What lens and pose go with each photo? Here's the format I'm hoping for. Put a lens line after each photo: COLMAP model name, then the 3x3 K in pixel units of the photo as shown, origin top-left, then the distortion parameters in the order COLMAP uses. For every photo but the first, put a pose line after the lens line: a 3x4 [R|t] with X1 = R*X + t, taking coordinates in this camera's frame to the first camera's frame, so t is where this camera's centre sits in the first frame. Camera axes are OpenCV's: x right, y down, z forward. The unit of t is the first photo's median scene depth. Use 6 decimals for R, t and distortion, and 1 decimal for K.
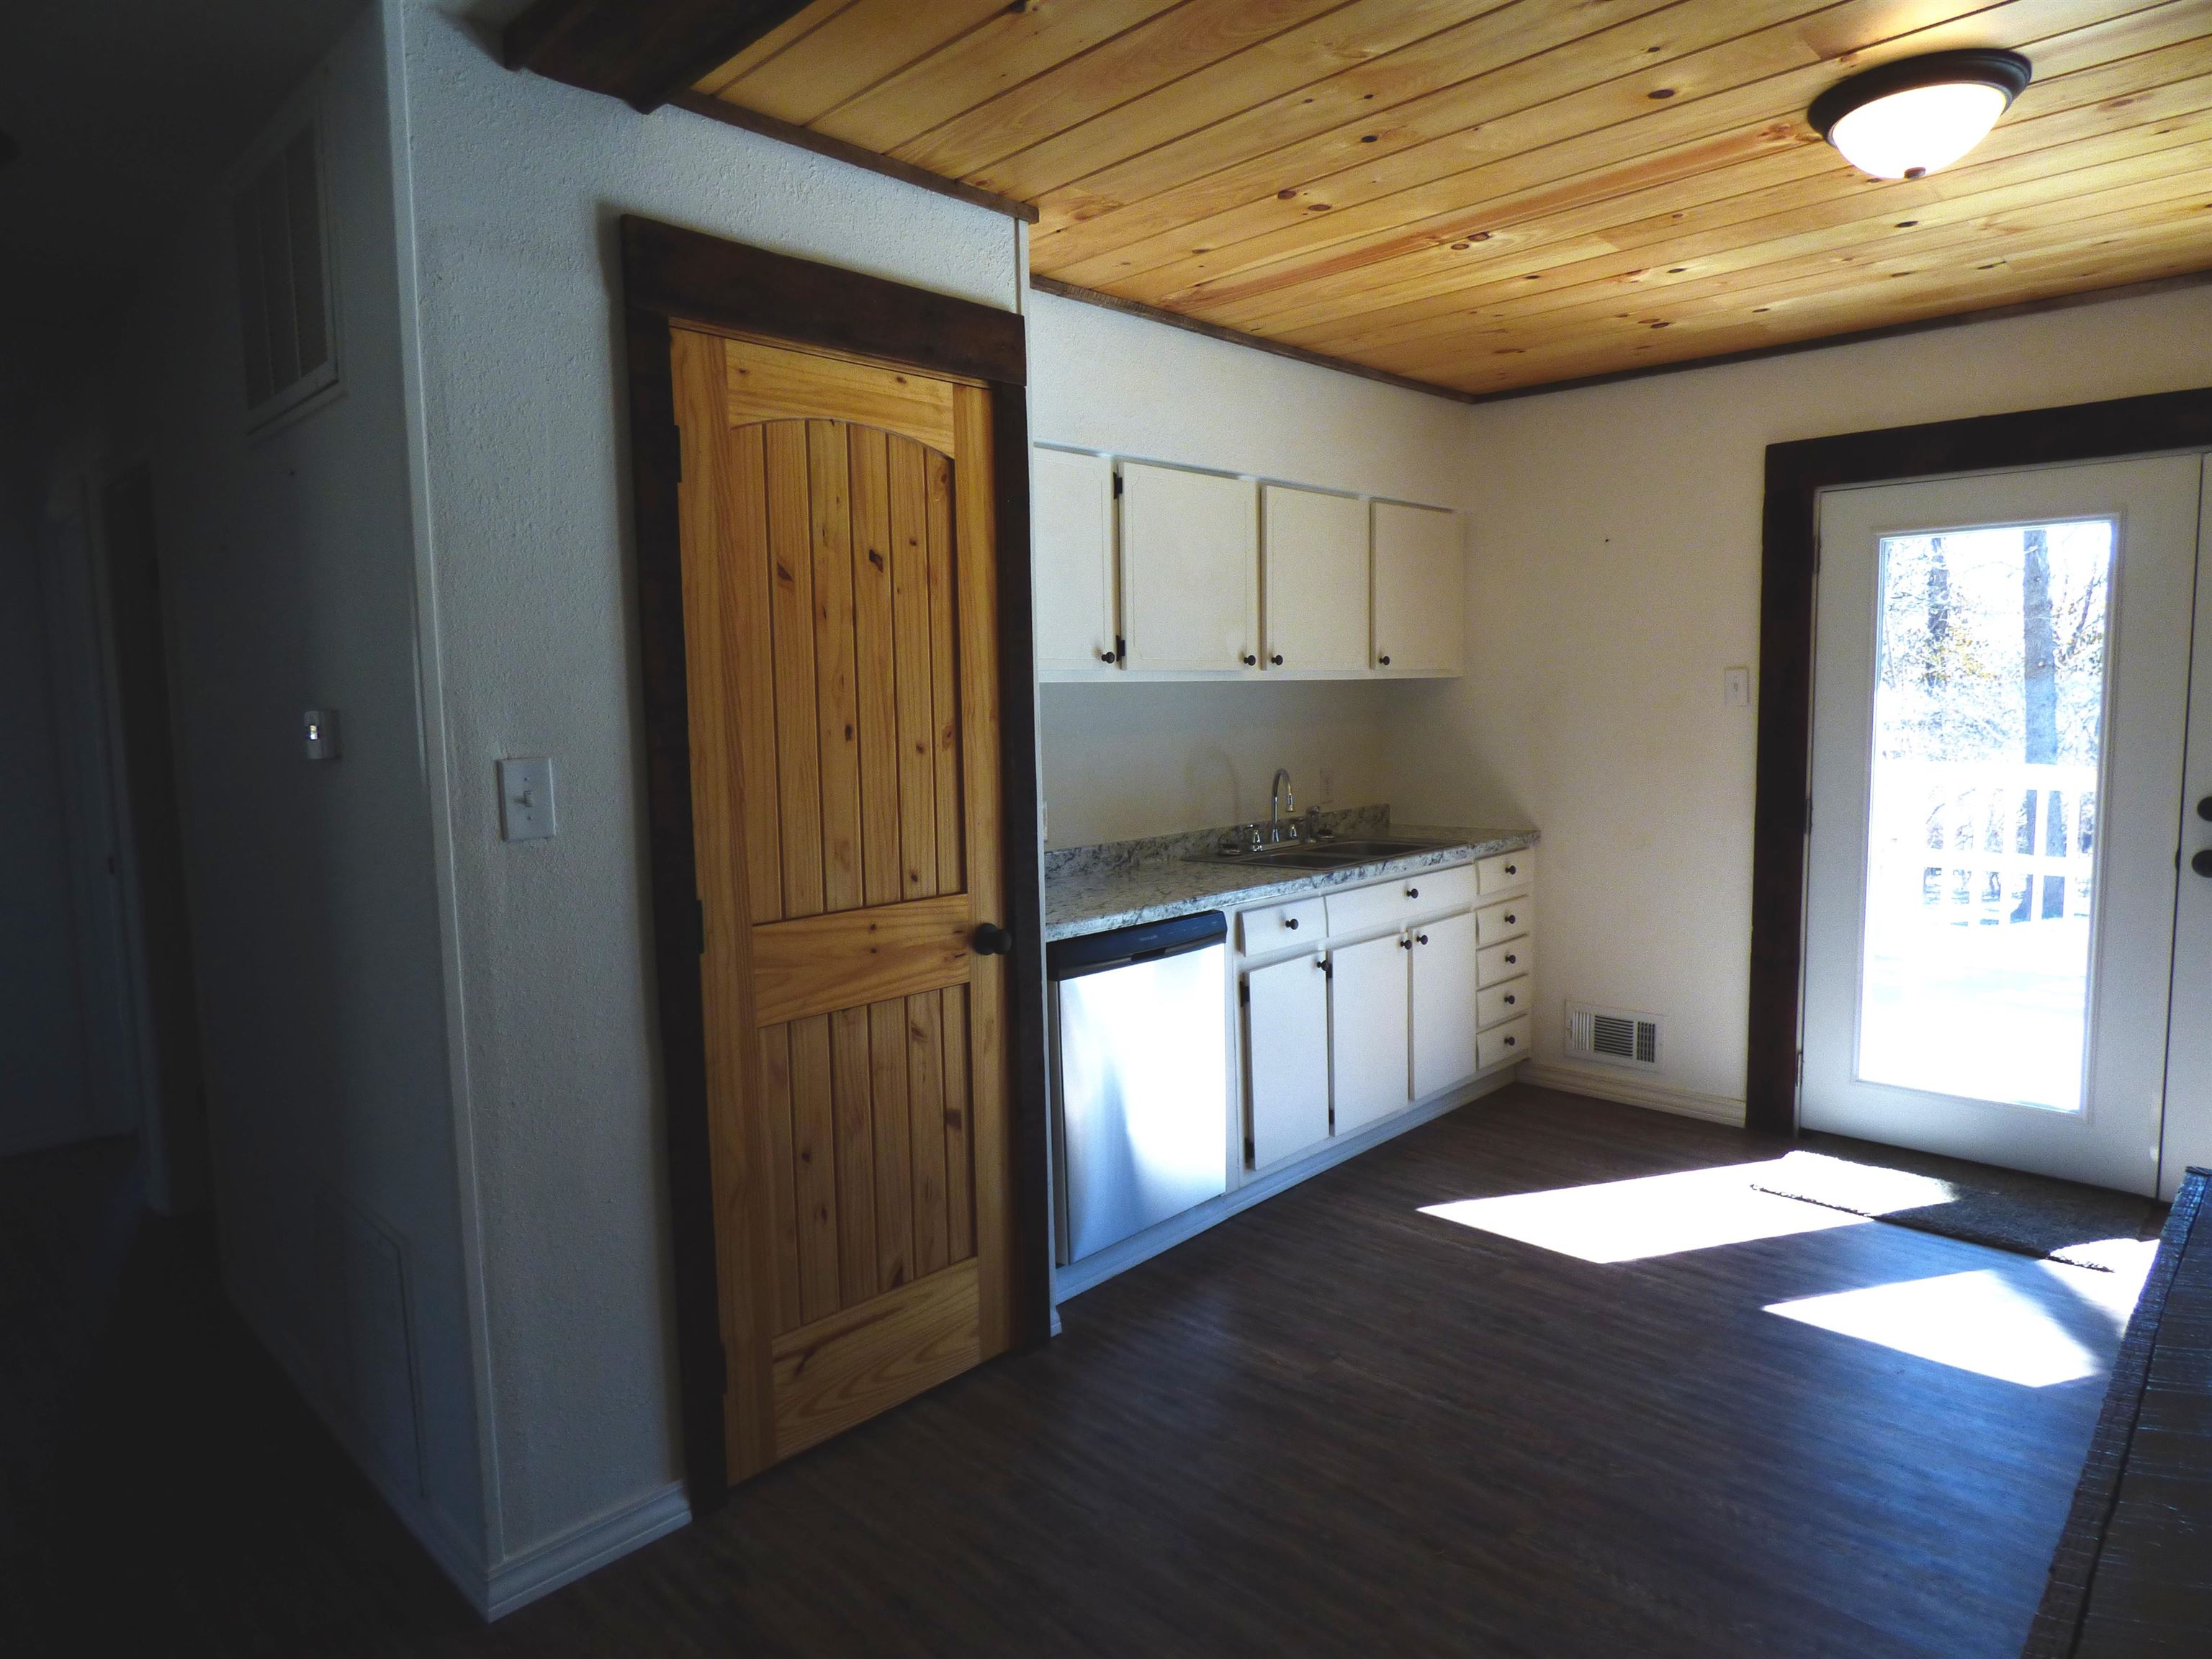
lens RADIAL K [[1317.3, 0, 1100.1], [0, 1317.3, 819.9], [0, 0, 1]] dist [-0.017575, 0.003916]
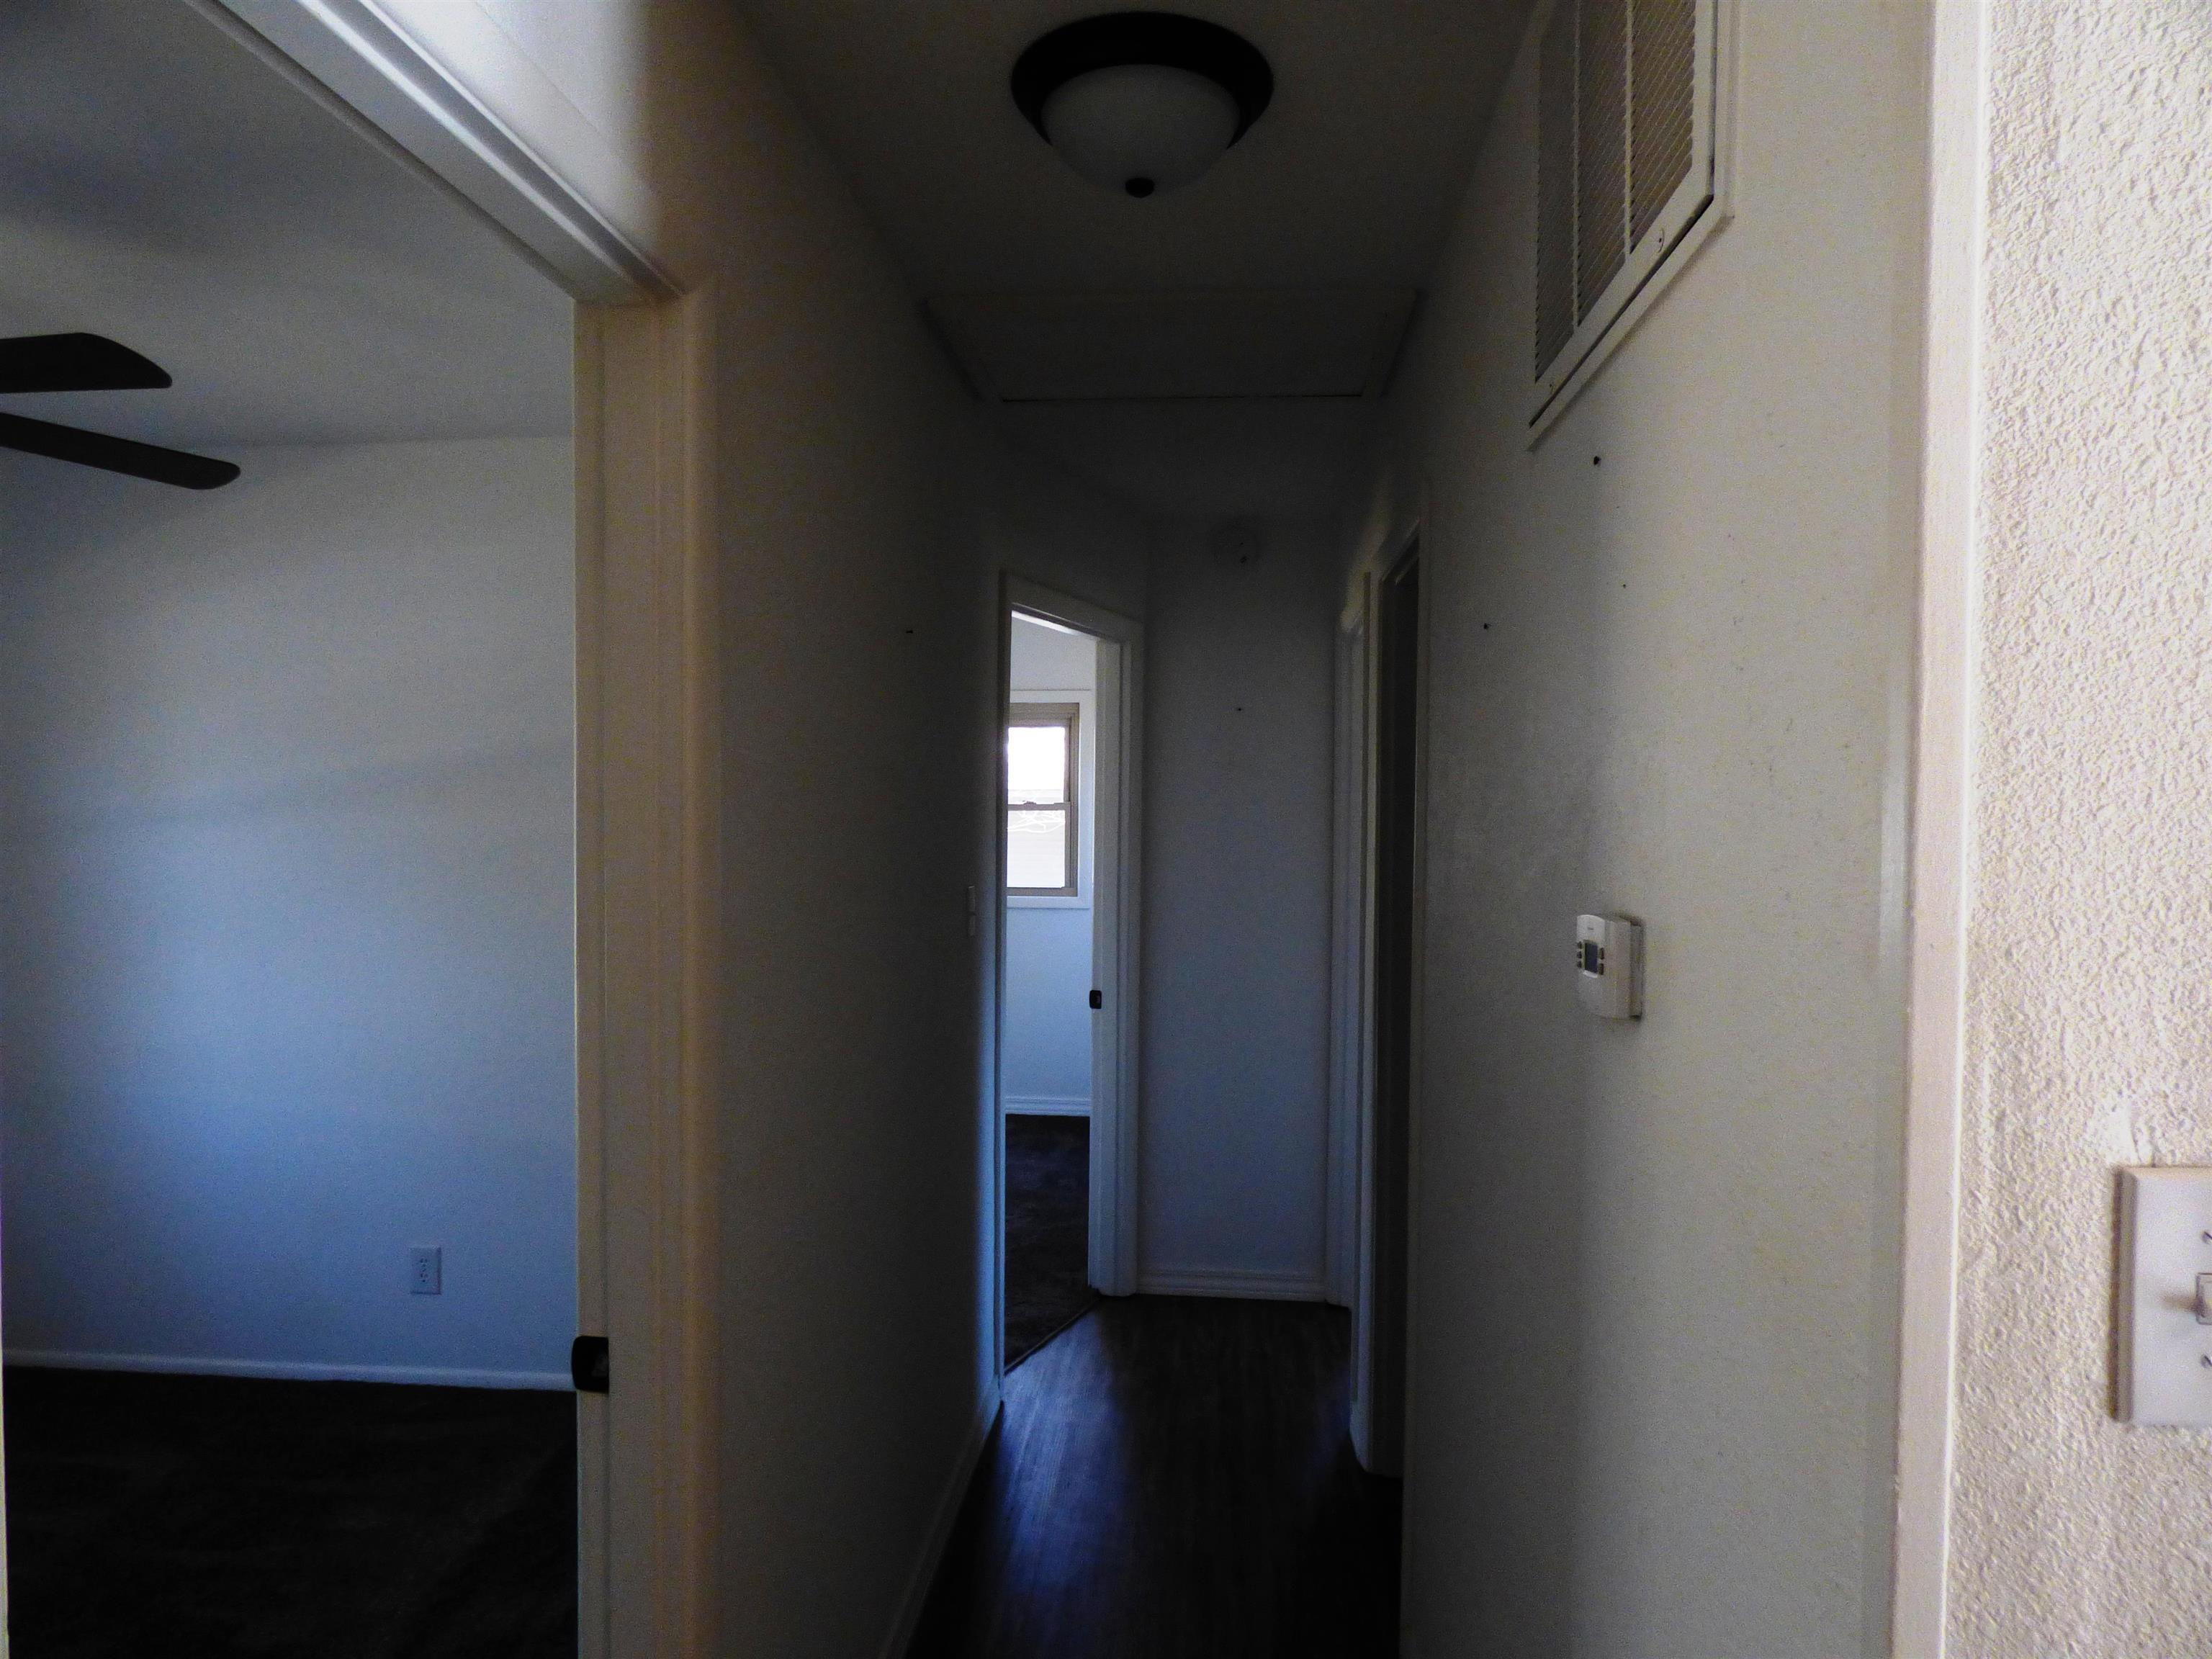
lens RADIAL K [[1317.3, 0, 1100.1], [0, 1317.3, 819.9], [0, 0, 1]] dist [-0.017575, 0.003916]
pose [[0.624910, 0.036378, -0.779849, -0.365333], [-0.103877, 0.993906, -0.036875, -0.090909], [0.773755, 0.104052, 0.624881, 0.594435]]
